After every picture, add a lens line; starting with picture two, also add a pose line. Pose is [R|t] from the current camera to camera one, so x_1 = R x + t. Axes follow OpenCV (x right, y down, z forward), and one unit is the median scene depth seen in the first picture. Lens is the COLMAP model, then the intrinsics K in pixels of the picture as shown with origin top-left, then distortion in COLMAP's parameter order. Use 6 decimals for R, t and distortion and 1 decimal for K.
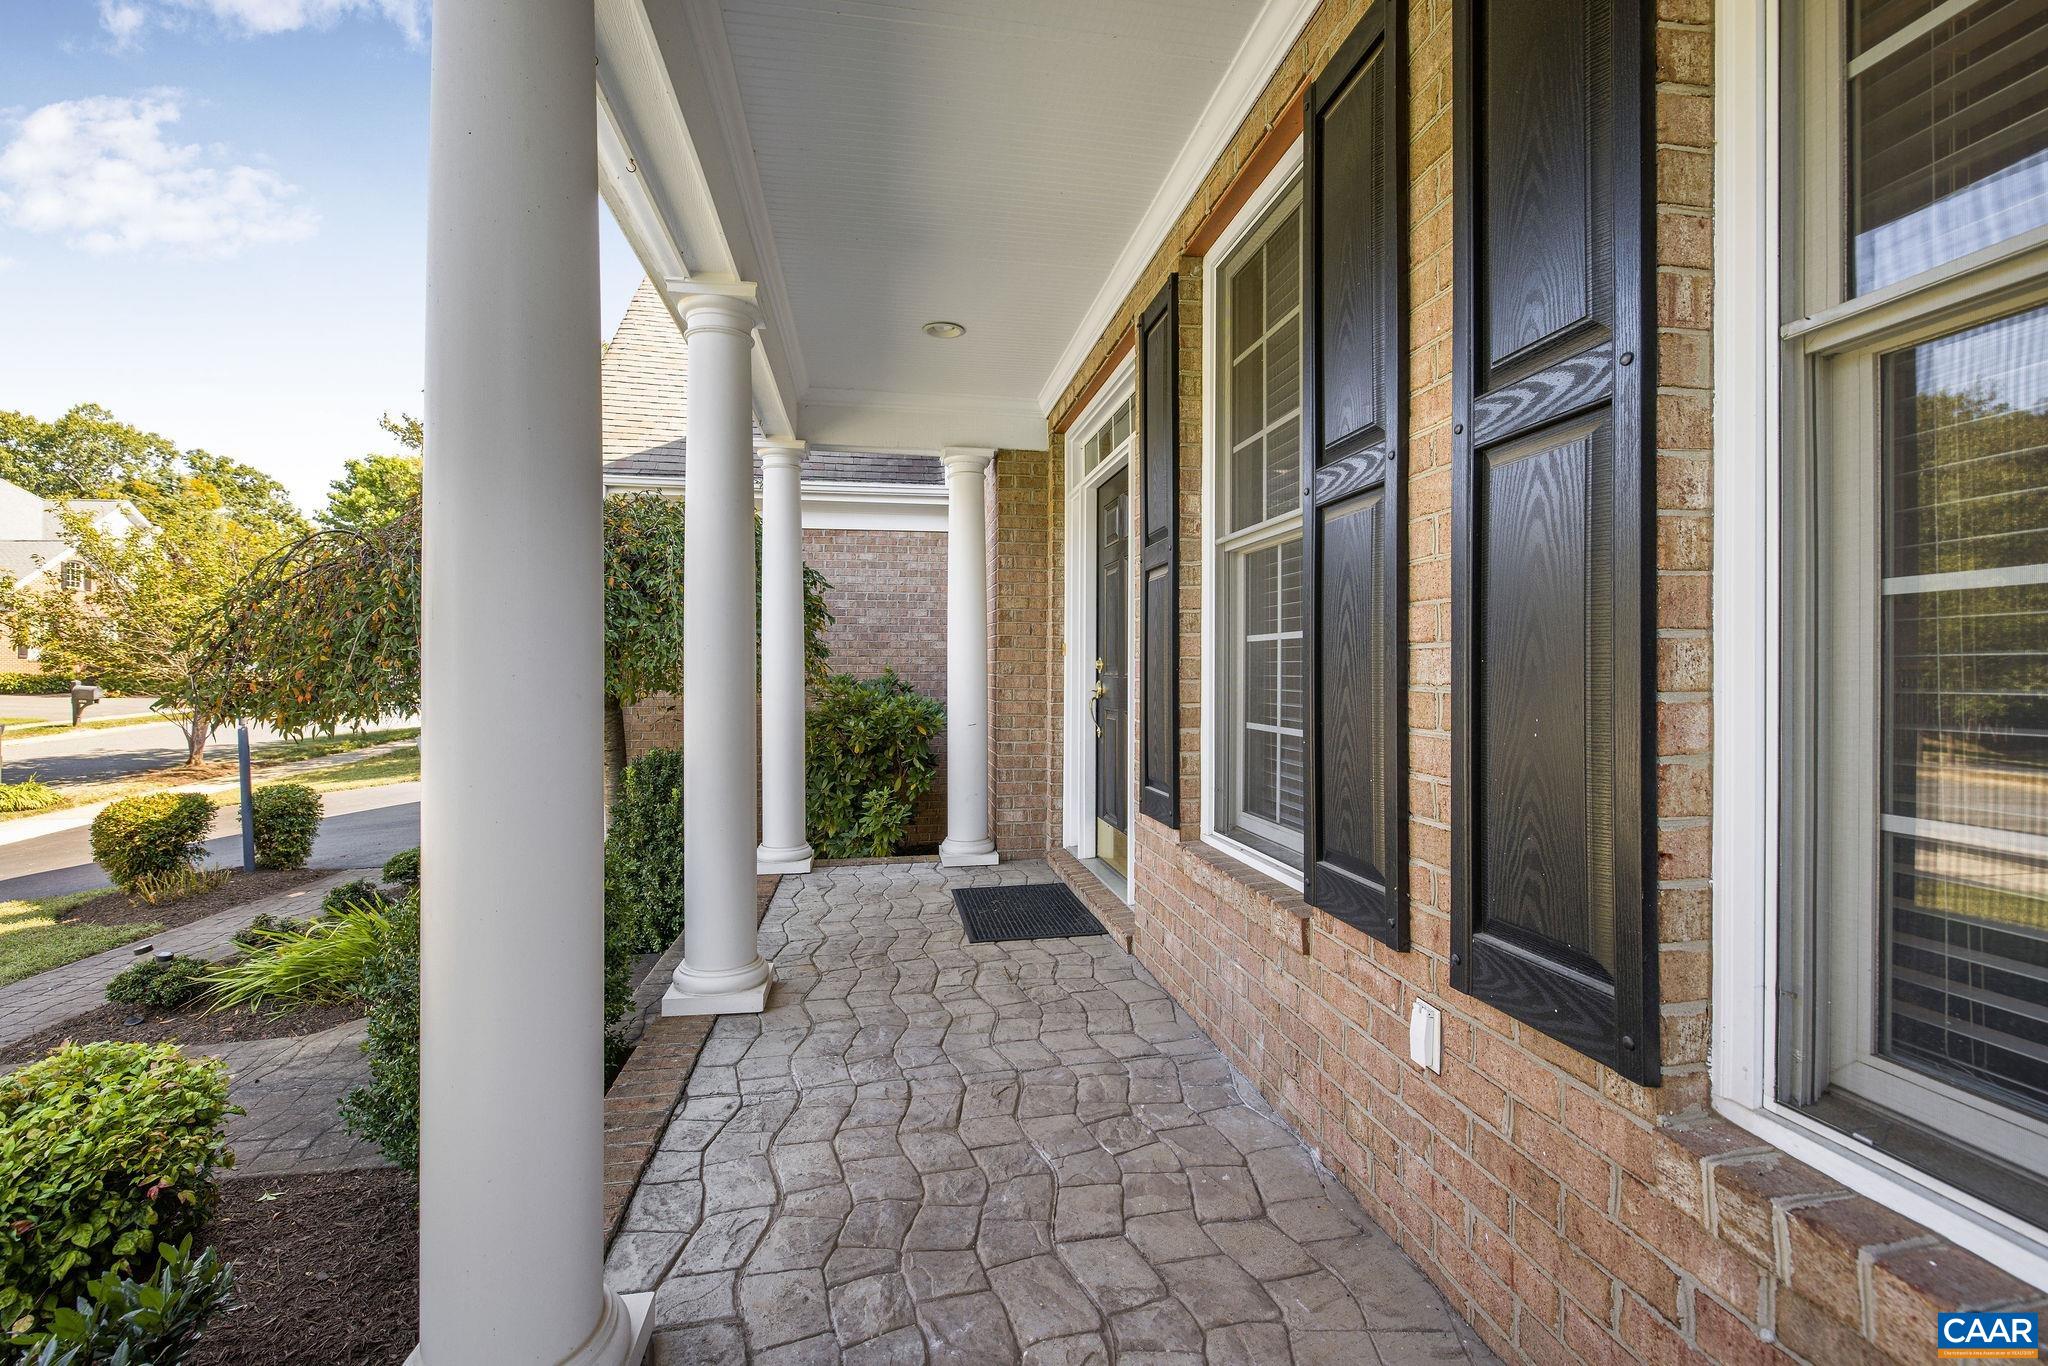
lens RADIAL K [[879.4, 0, 1025.8], [0, 879.4, 678.7], [0, 0, 1]] dist [0.000943, 0.000019]
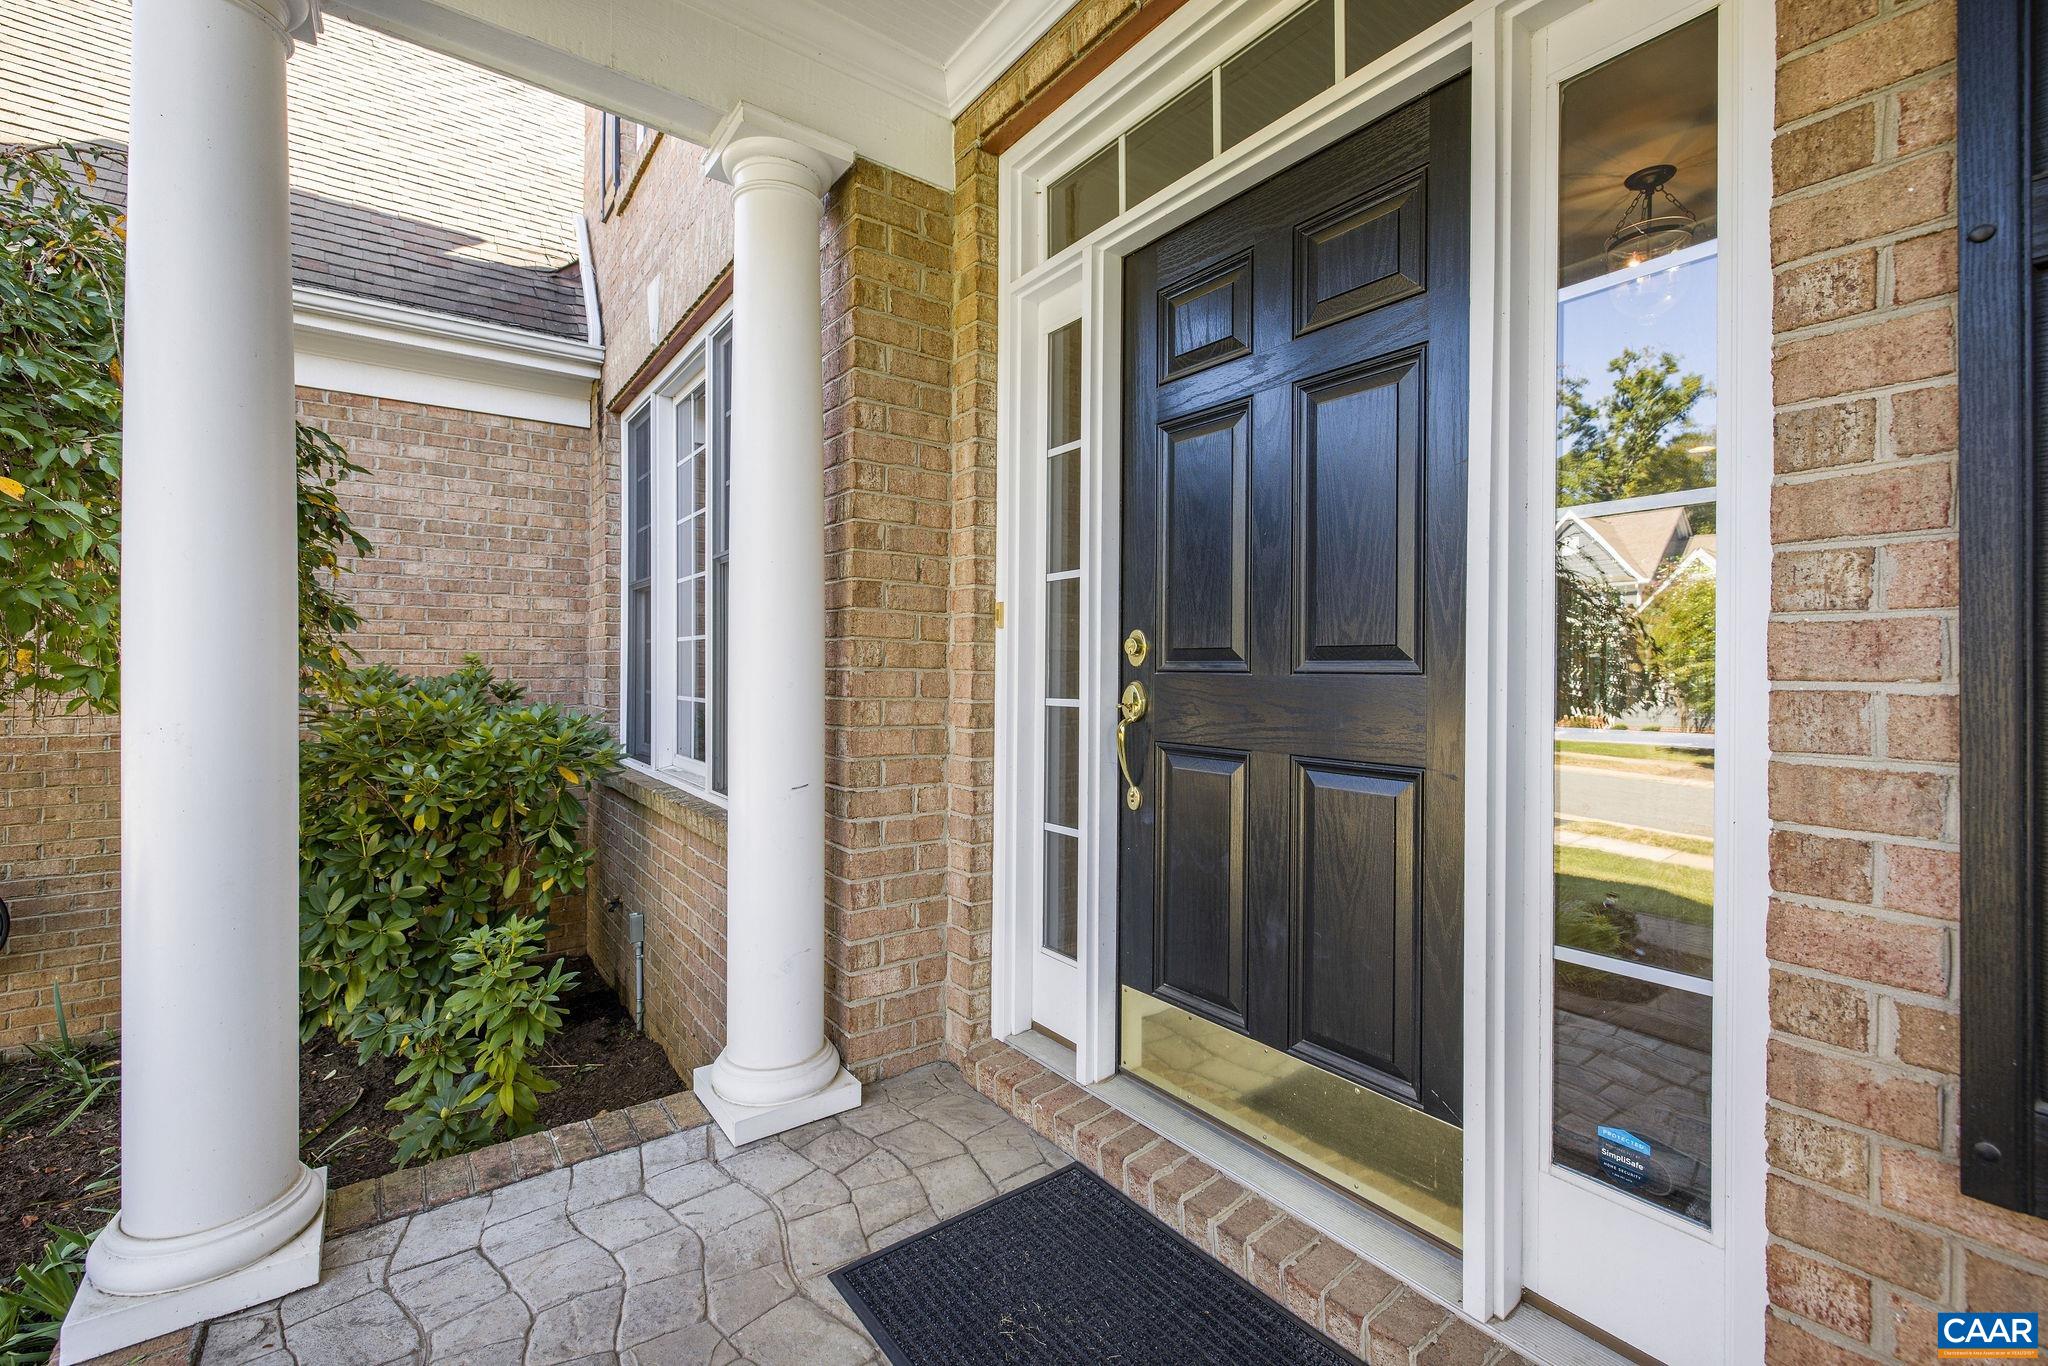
lens RADIAL K [[879.4, 0, 1024.8], [0, 879.4, 672.3], [0, 0, 1]] dist [0.000943, 0.000019]
pose [[0.893388, 0.003310, 0.449274, -0.121824], [-0.001848, 0.999991, -0.003692, -0.000610], [-0.449282, 0.002468, 0.893387, 0.453838]]
